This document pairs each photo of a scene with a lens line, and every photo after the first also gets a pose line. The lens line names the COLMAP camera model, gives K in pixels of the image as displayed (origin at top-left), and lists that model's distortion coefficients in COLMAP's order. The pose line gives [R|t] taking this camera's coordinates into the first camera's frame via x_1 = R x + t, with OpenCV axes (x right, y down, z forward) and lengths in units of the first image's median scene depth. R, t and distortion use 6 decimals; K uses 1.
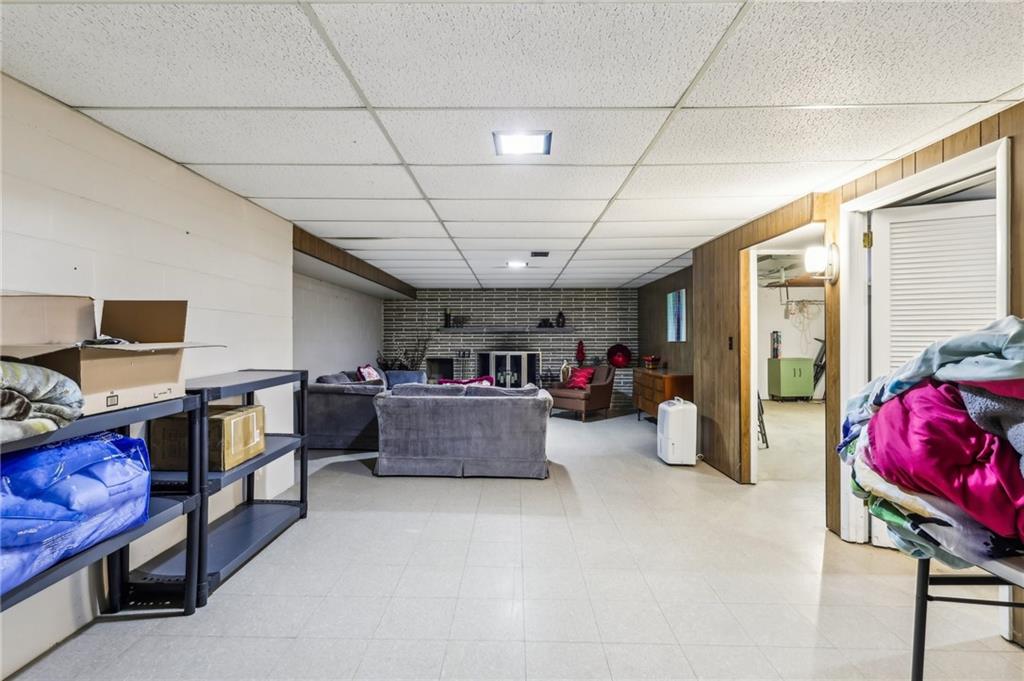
lens RADIAL K [[477.8, 0, 510.3], [0, 477.8, 338.7], [0, 0, 1]] dist [0.004580, -0.000260]
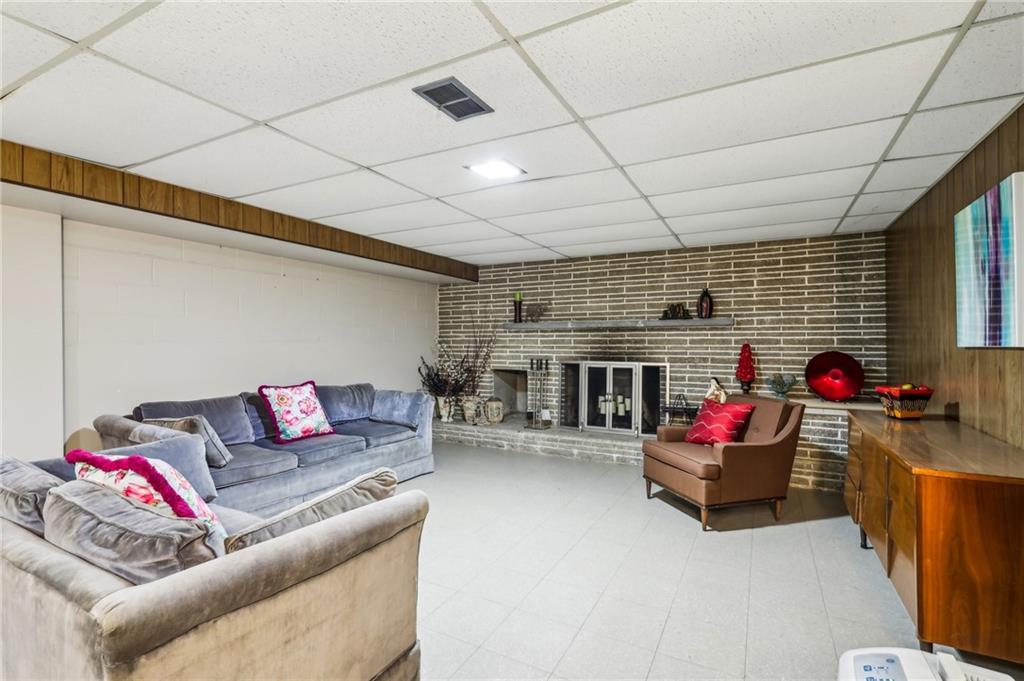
lens RADIAL K [[477.8, 0, 512.2], [0, 477.8, 338.6], [0, 0, 1]] dist [0.004580, -0.000260]
pose [[0.889463, -0.001279, -0.457005, 0.157225], [-0.001539, 0.999982, -0.005795, 0.002130], [0.457004, 0.005857, 0.889445, 0.421240]]
